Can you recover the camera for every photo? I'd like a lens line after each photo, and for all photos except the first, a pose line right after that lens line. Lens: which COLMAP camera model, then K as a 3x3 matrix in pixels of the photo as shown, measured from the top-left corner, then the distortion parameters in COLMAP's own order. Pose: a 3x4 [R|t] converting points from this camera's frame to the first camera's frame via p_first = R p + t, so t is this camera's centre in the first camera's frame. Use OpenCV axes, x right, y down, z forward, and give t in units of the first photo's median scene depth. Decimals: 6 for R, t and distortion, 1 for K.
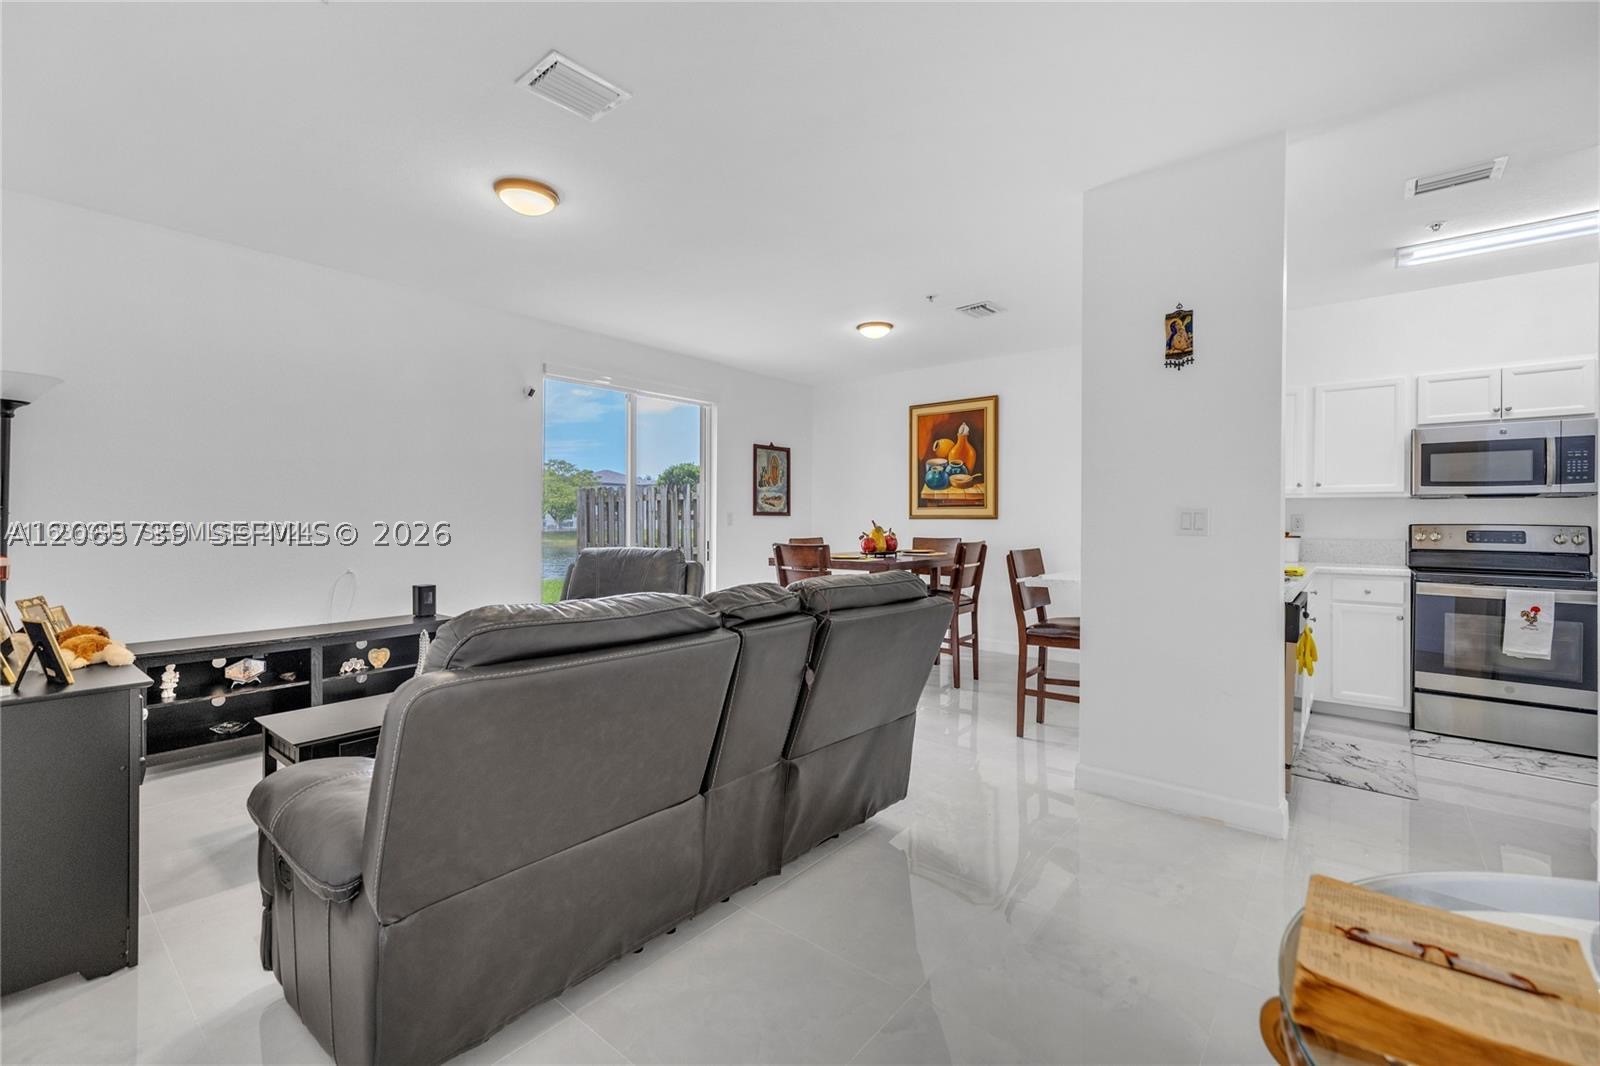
lens RADIAL K [[692.9, 0, 794.1], [0, 692.9, 521.3], [0, 0, 1]] dist [0.001267, 0.001480]
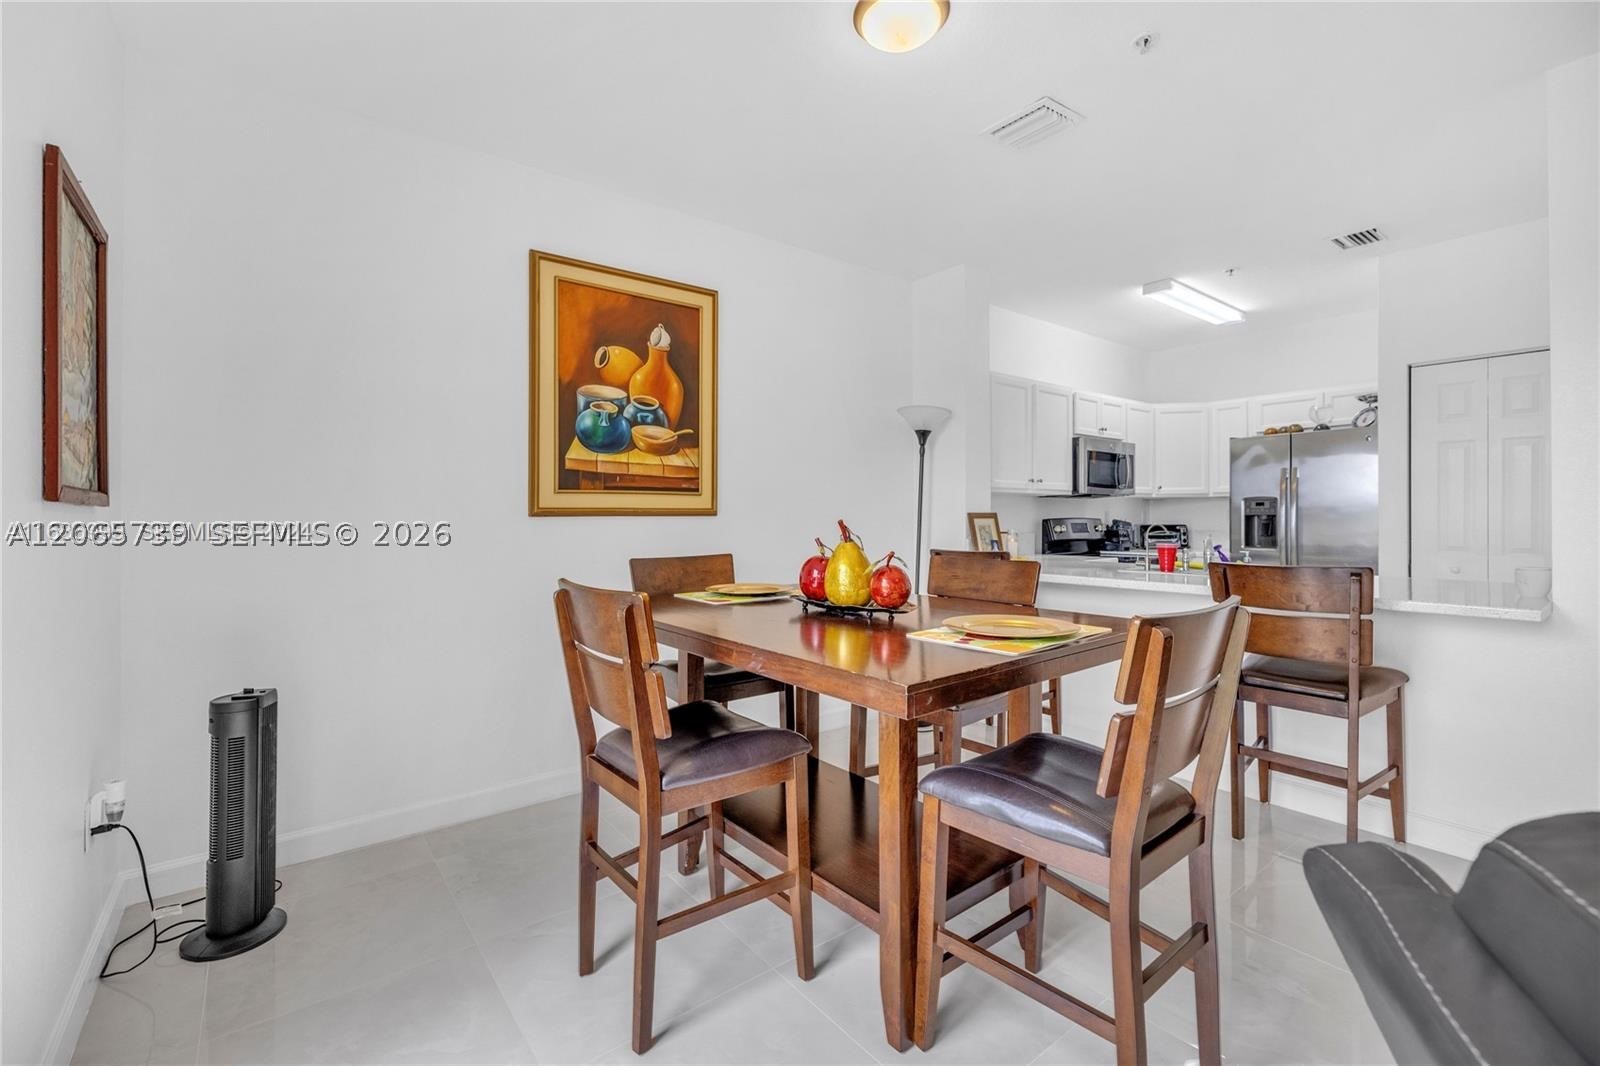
lens RADIAL K [[692.9, 0, 802.0], [0, 692.9, 519.8], [0, 0, 1]] dist [0.001267, 0.001480]
pose [[0.182902, -0.006060, 0.983112, -0.226919], [0.016796, 0.999854, 0.003038, -0.000188], [-0.982988, 0.015956, 0.182977, 0.794387]]
